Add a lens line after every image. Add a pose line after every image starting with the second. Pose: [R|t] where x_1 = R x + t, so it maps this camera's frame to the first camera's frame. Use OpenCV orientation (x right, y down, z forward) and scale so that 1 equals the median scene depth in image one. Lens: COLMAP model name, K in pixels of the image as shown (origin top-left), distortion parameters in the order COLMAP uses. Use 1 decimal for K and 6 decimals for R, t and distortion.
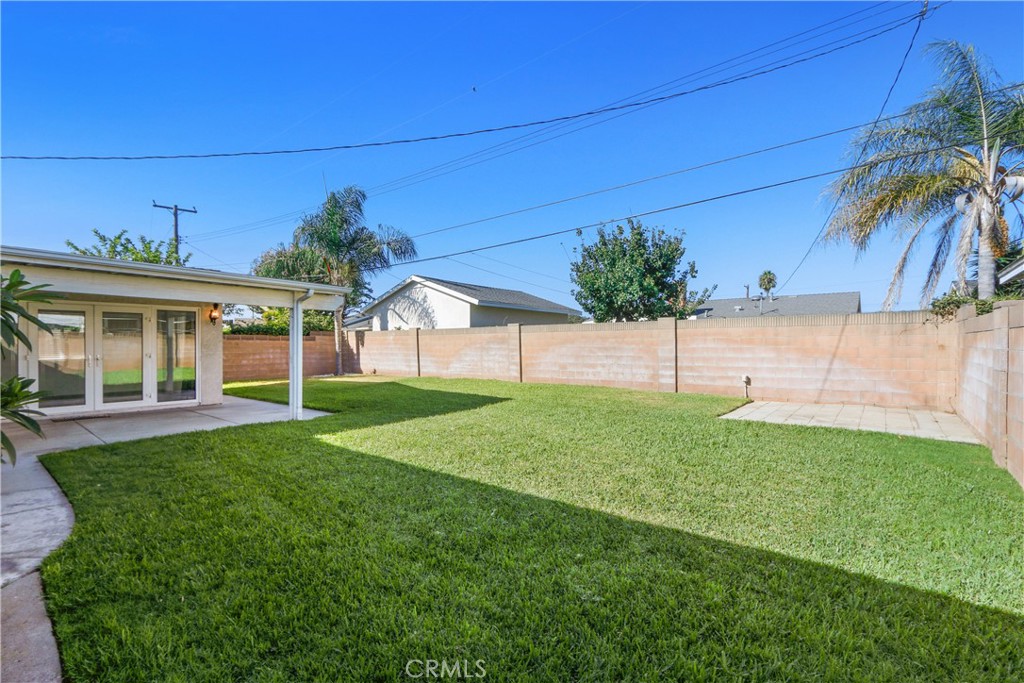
lens RADIAL K [[472.0, 0, 508.7], [0, 472.0, 345.0], [0, 0, 1]] dist [-0.025800, -0.002273]
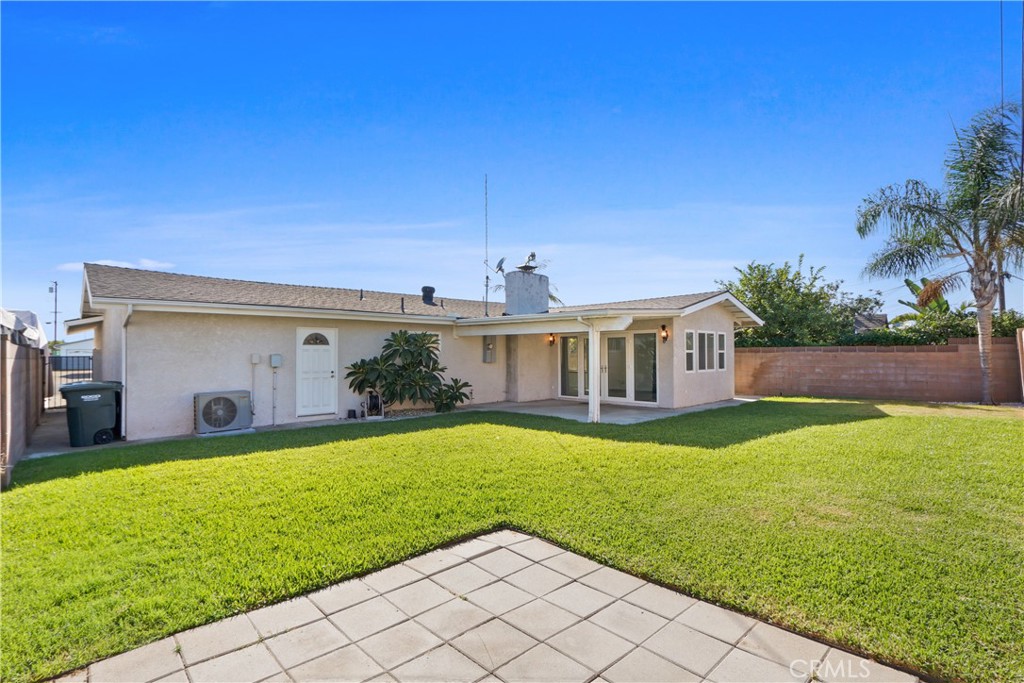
lens RADIAL K [[481.7, 0, 504.0], [0, 481.7, 345.5], [0, 0, 1]] dist [-0.031473, -0.001400]
pose [[-0.135477, -0.018049, -0.990616, 0.419597], [0.005256, 0.999807, -0.018935, -0.009717], [0.990767, -0.007772, -0.135356, 0.471627]]
